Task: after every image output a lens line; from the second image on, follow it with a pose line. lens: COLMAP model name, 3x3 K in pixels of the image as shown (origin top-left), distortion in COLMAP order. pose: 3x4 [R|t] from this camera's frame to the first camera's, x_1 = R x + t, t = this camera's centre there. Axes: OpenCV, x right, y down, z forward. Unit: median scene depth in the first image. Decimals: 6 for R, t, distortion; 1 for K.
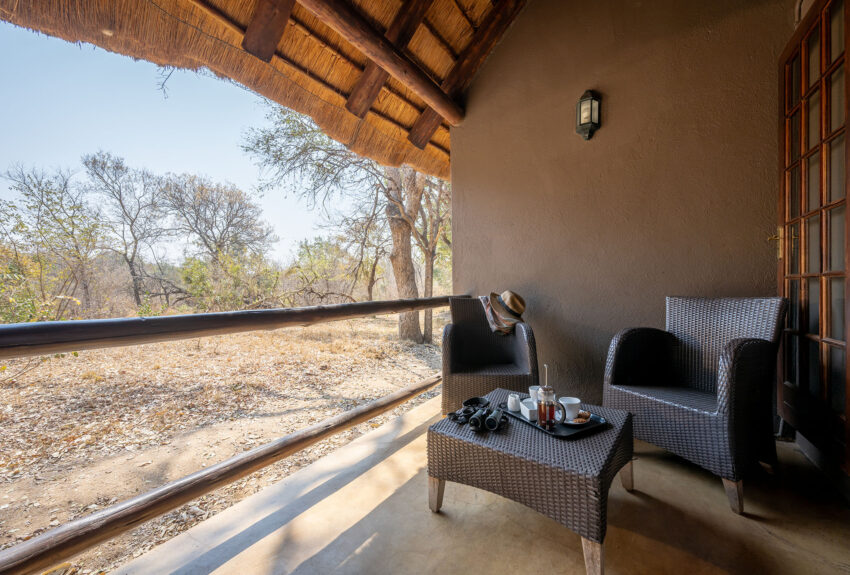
lens RADIAL K [[359.7, 0, 434.1], [0, 359.7, 282.7], [0, 0, 1]] dist [-0.000243, -0.000062]
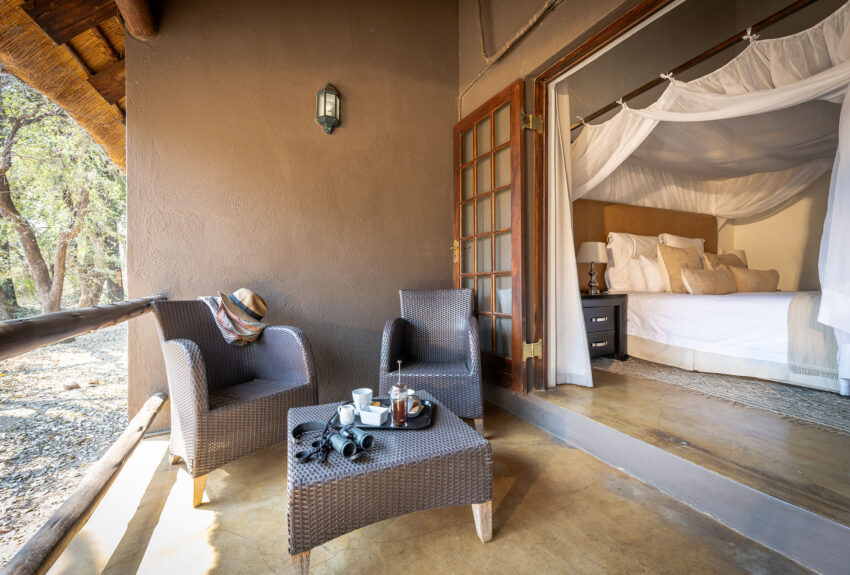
lens RADIAL K [[359.7, 0, 434.1], [0, 359.7, 282.7], [0, 0, 1]] dist [-0.000243, -0.000062]
pose [[0.513797, -0.002537, 0.857908, -0.275332], [0.003170, 0.999994, 0.001059, 0.010867], [-0.857906, 0.002176, 0.513803, 0.252562]]
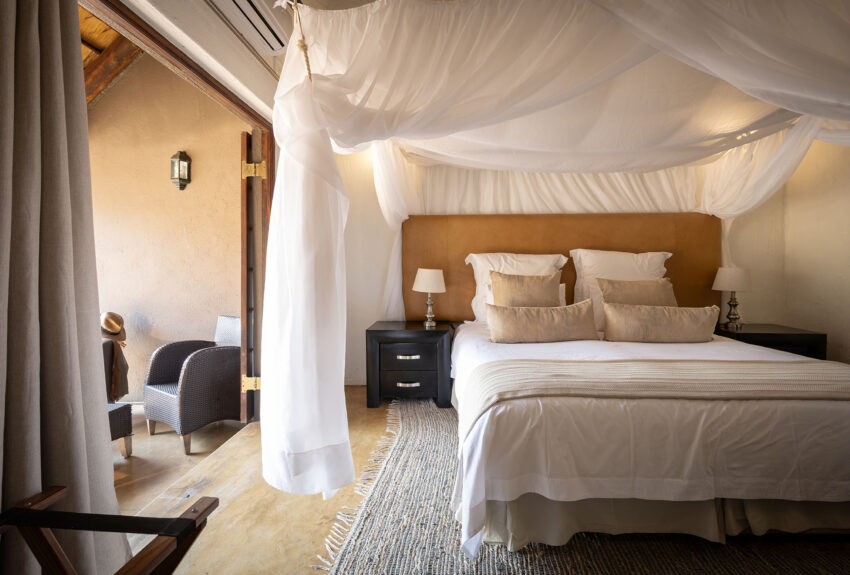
lens RADIAL K [[396.1, 0, 442.7], [0, 396.1, 268.0], [0, 0, 1]] dist [0.000100, -0.000013]
pose [[0.862406, 0.000171, 0.506217, 0.525477], [-0.001356, 0.999997, 0.001971, -0.131257], [-0.506216, -0.002386, 0.862404, -0.670555]]
